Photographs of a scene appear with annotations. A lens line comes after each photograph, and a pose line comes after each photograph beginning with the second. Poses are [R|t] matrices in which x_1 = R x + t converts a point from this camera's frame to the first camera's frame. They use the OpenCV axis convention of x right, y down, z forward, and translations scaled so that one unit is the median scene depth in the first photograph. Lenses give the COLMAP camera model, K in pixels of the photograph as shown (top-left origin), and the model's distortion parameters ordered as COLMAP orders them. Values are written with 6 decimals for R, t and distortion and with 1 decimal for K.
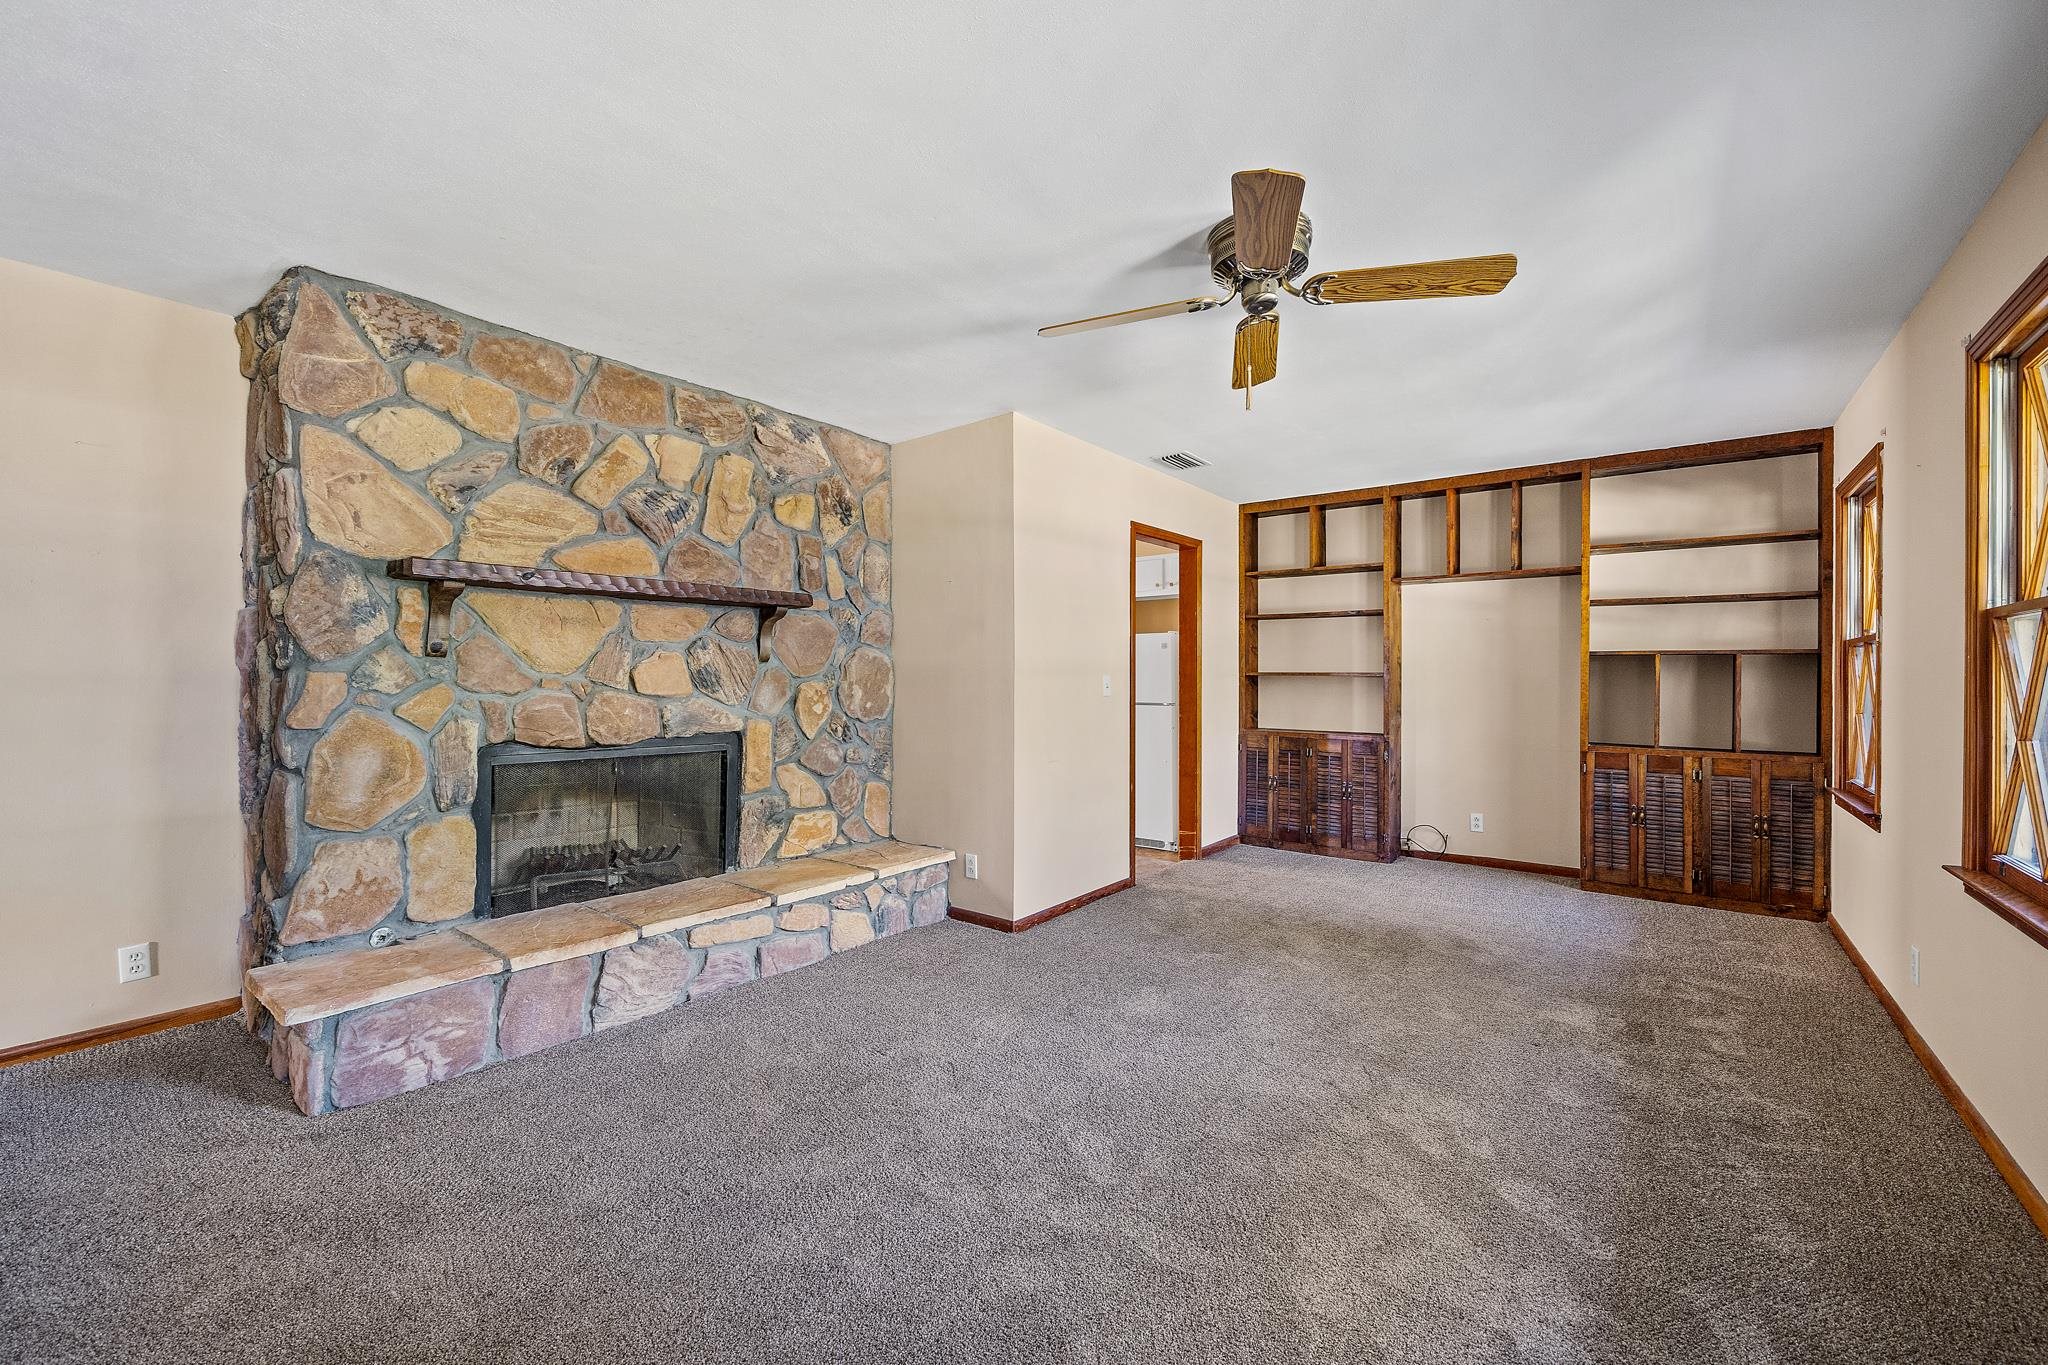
lens RADIAL K [[803.9, 0, 1017.3], [0, 803.9, 671.7], [0, 0, 1]] dist [-0.000900, 0.000535]
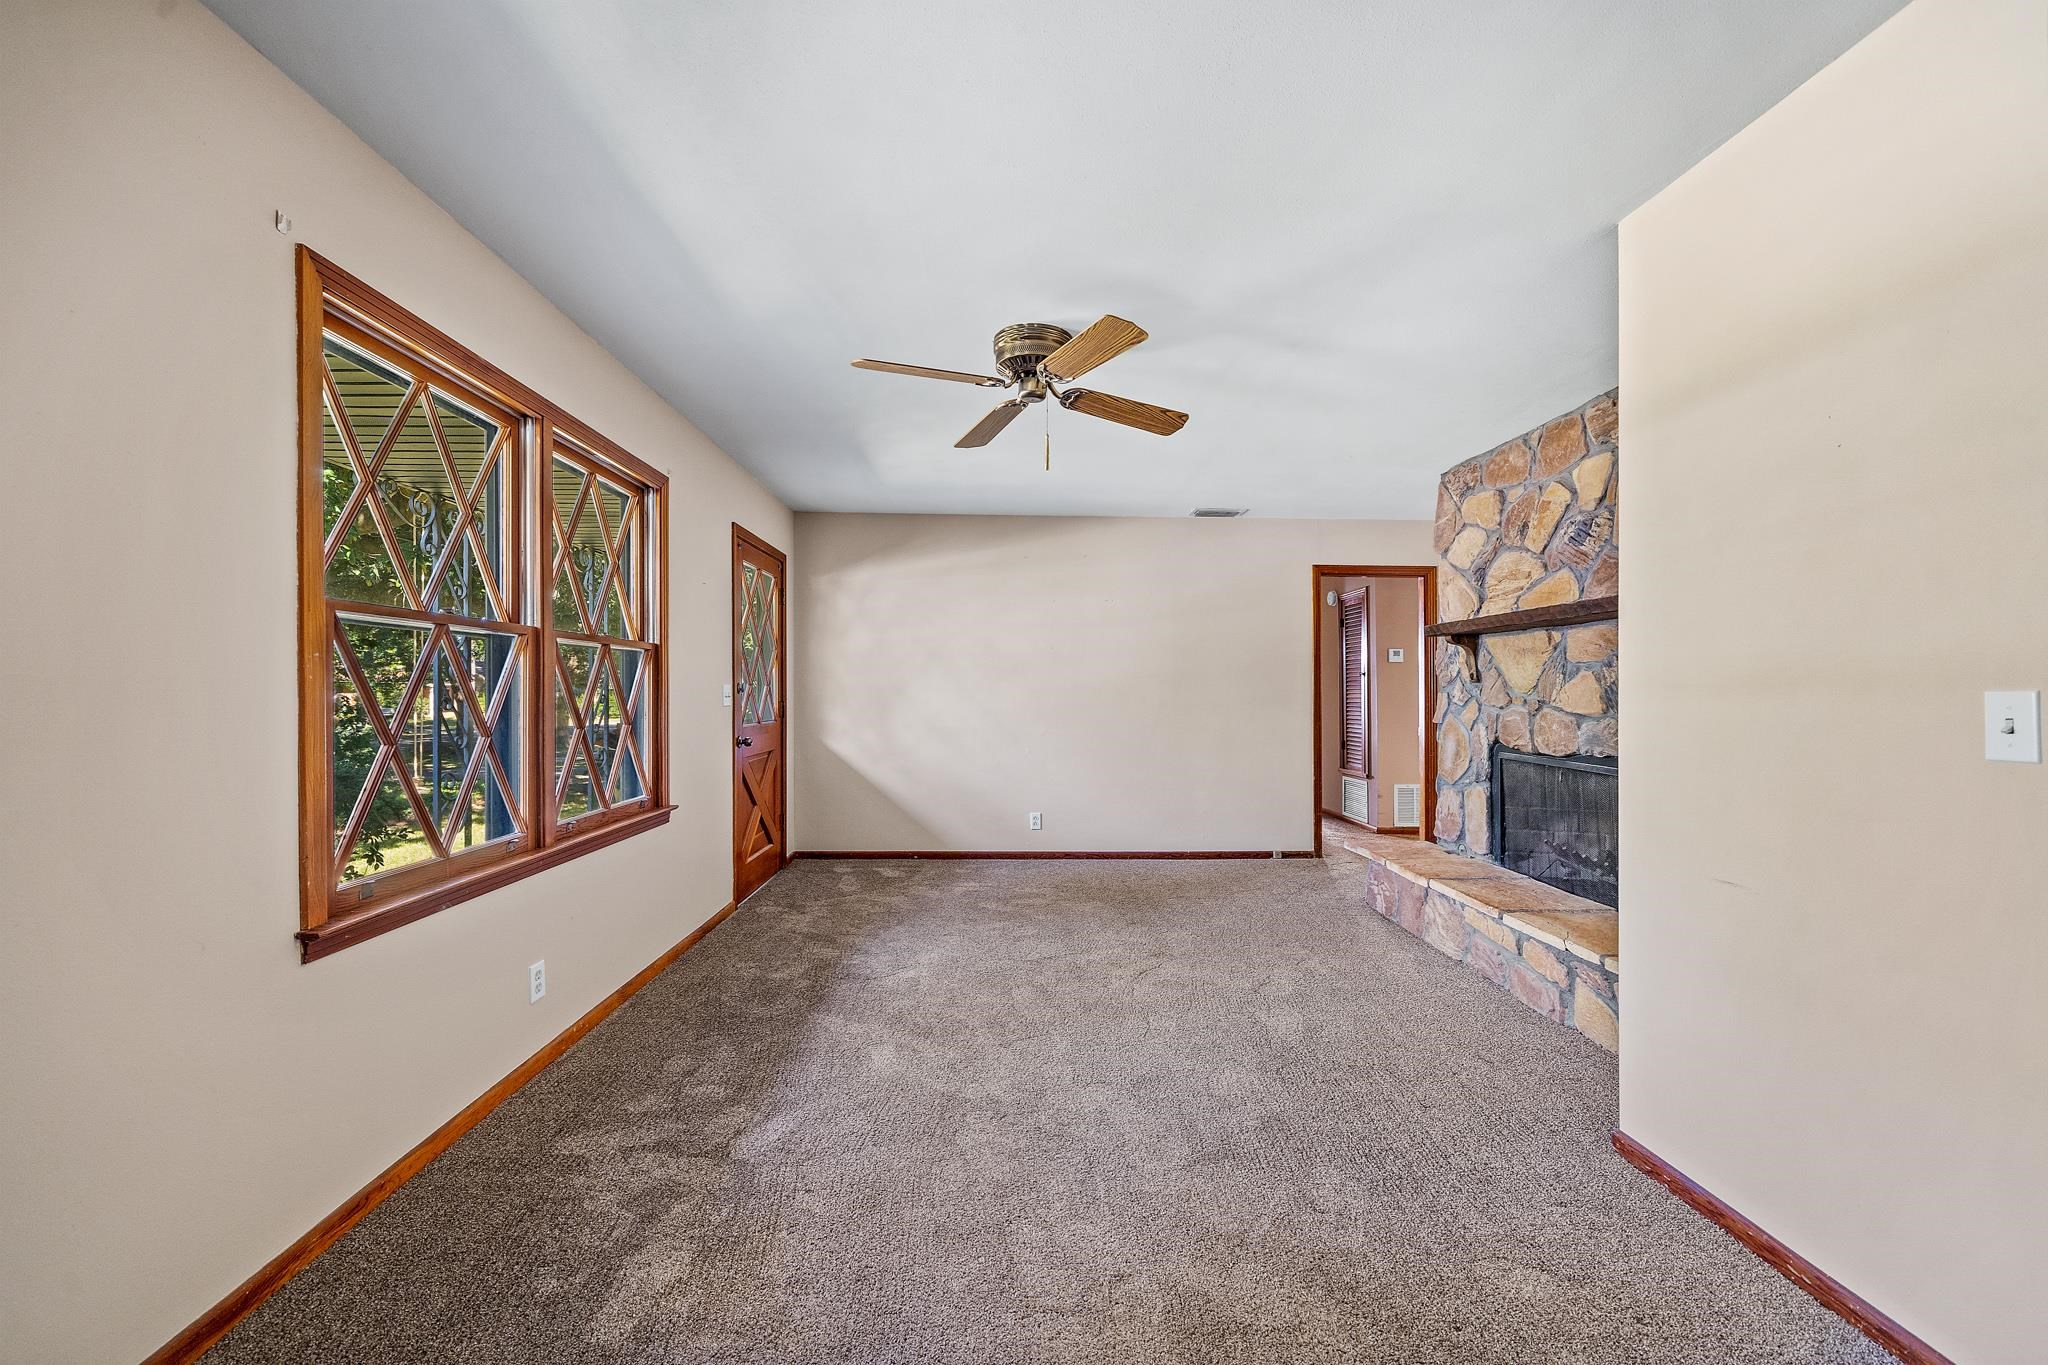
lens RADIAL K [[803.9, 0, 1021.4], [0, 803.9, 691.2], [0, 0, 1]] dist [-0.000900, 0.000535]
pose [[-0.766831, -0.006335, -0.641818, 0.880707], [-0.001505, 0.999966, -0.008072, 0.011198], [0.641847, -0.005223, -0.766815, 1.504915]]
